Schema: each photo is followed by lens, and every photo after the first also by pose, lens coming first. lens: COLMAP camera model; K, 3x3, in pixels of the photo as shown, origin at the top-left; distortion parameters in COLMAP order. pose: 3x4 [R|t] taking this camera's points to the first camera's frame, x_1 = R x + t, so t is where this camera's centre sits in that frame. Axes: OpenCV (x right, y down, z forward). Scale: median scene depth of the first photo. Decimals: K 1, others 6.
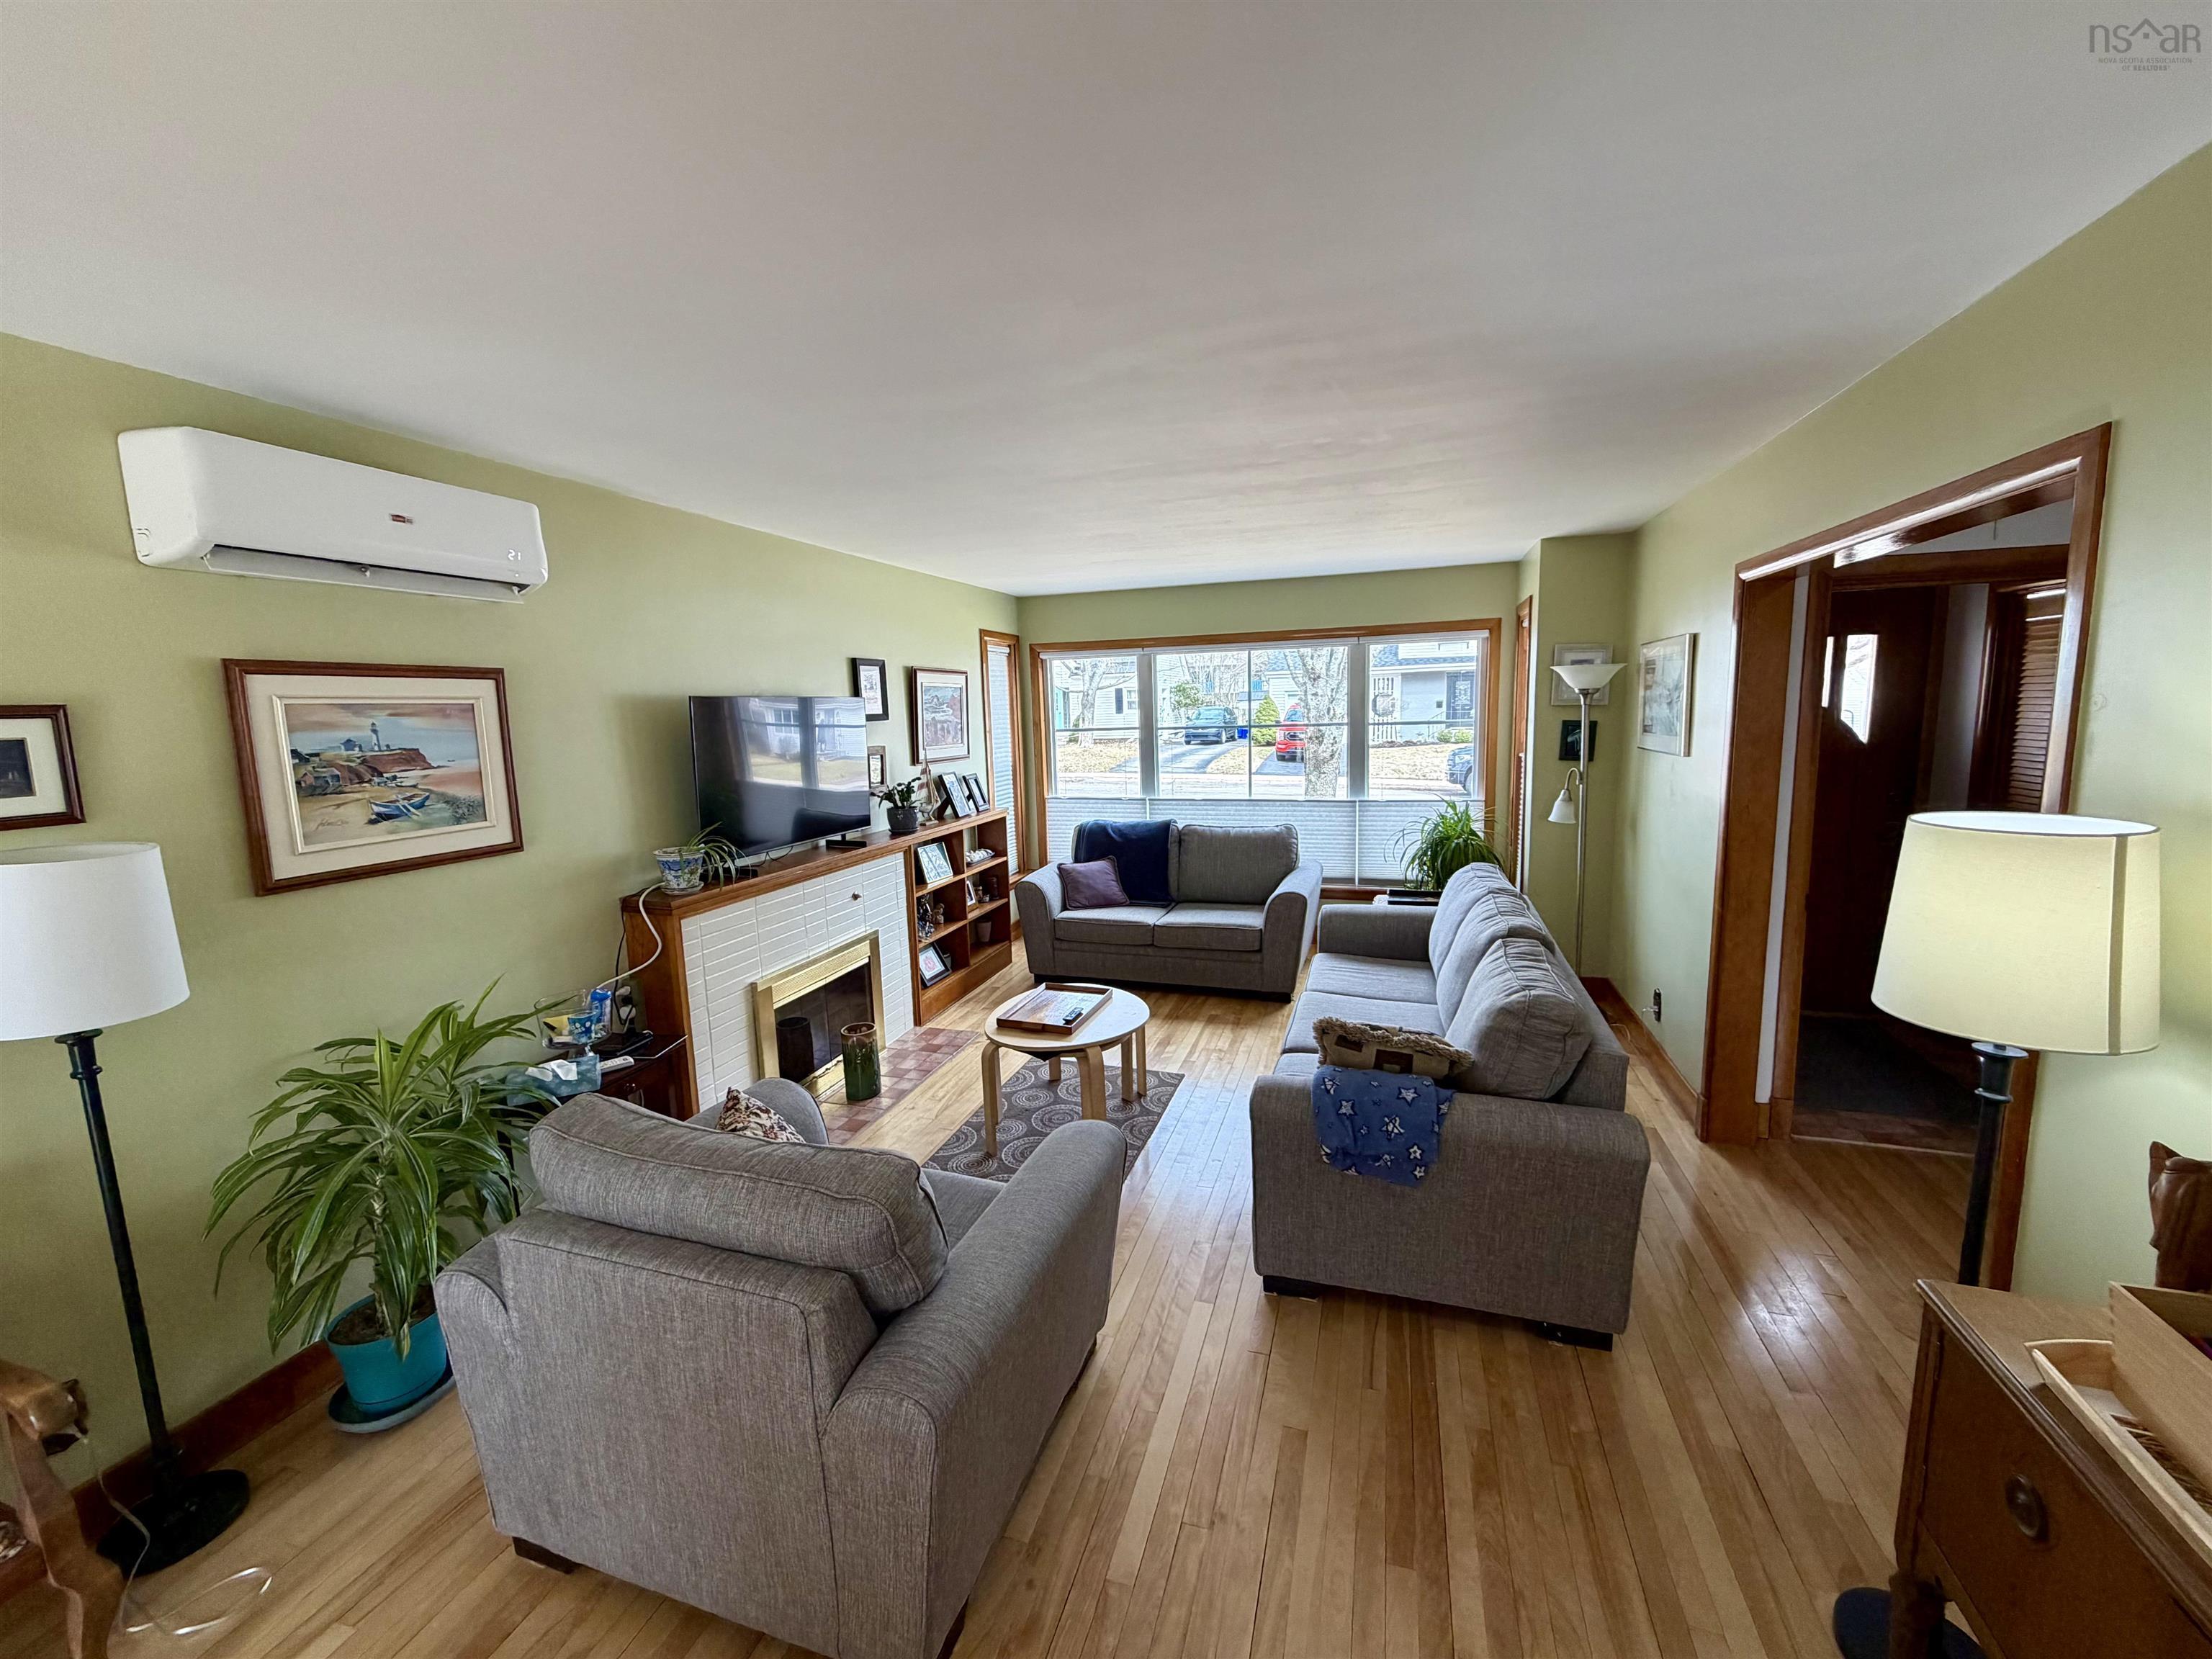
lens RADIAL K [[881.4, 0, 1100.6], [0, 881.4, 826.0], [0, 0, 1]] dist [0.000341, -0.000200]
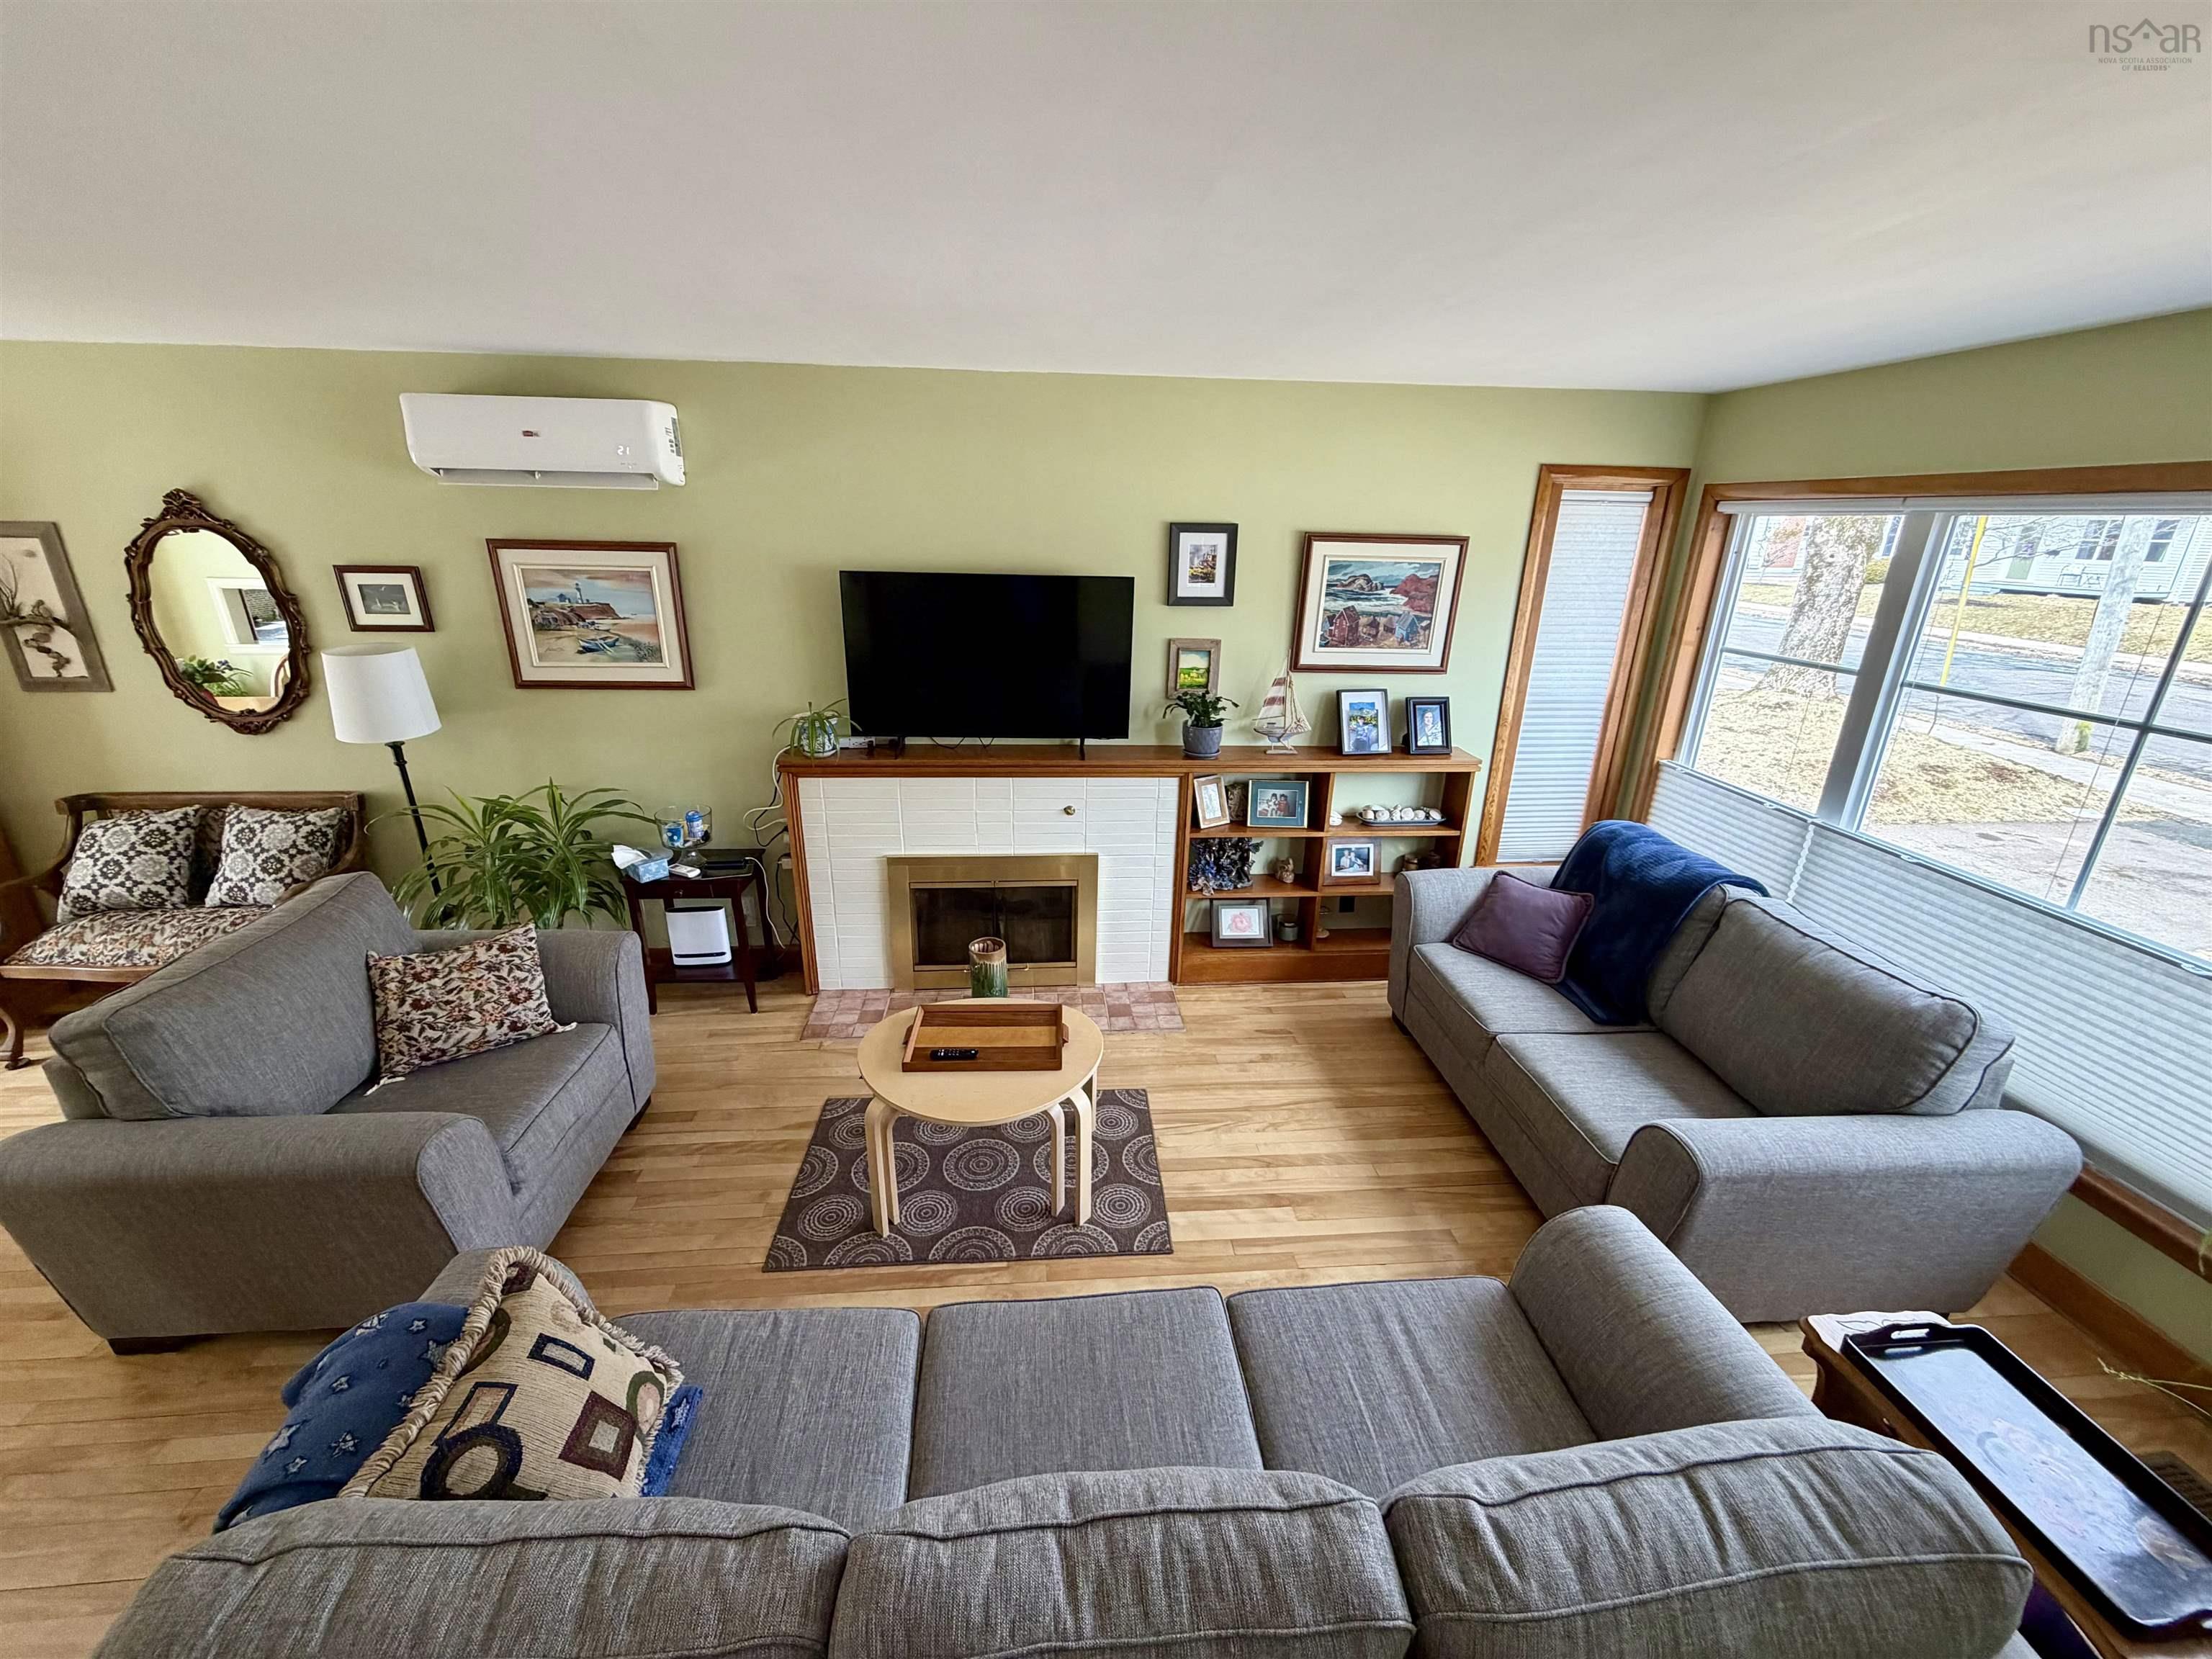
lens RADIAL K [[881.4, 0, 1100.6], [0, 881.4, 826.0], [0, 0, 1]] dist [0.000341, -0.000200]
pose [[0.389073, 0.336853, -0.857410, 0.805370], [-0.155420, 0.941407, 0.299327, -0.283793], [0.908002, 0.016799, 0.418630, 1.089486]]
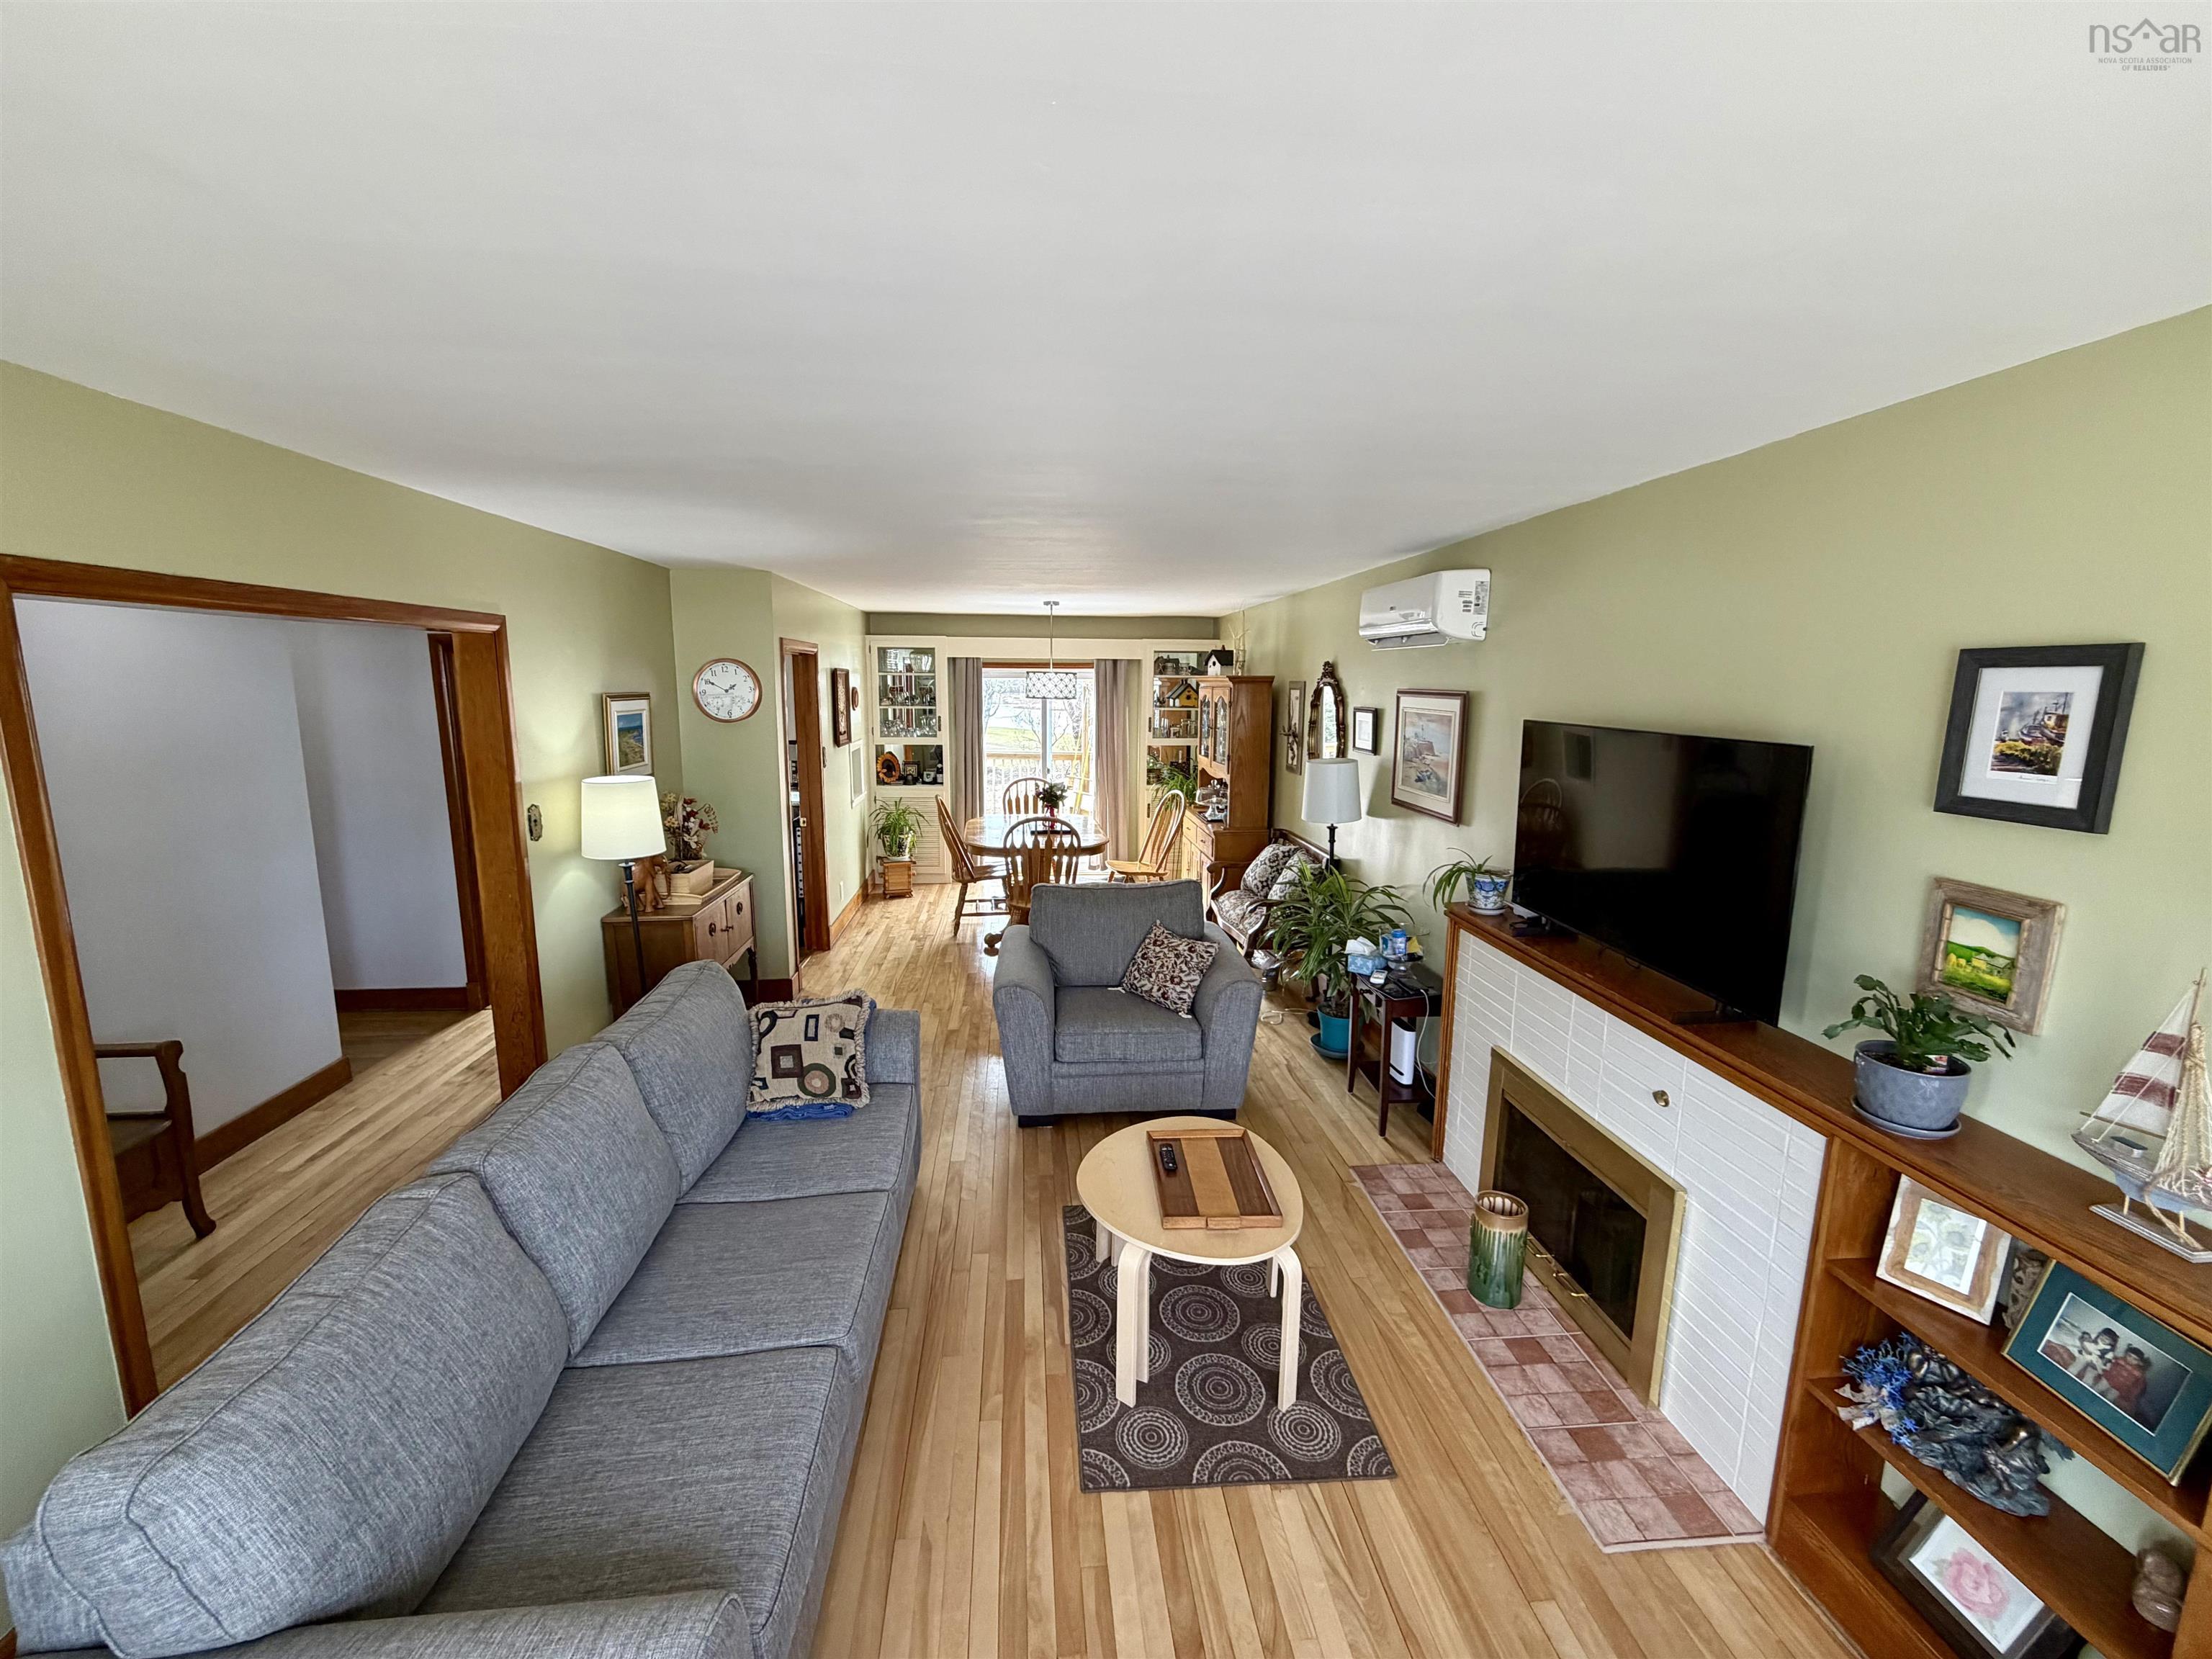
lens RADIAL K [[881.4, 0, 1100.6], [0, 881.4, 826.0], [0, 0, 1]] dist [0.000341, -0.000200]
pose [[-0.918626, 0.086185, -0.385615, 0.398081], [-0.035250, 0.954156, 0.297227, -0.383713], [0.393553, 0.286634, -0.873474, 2.128458]]
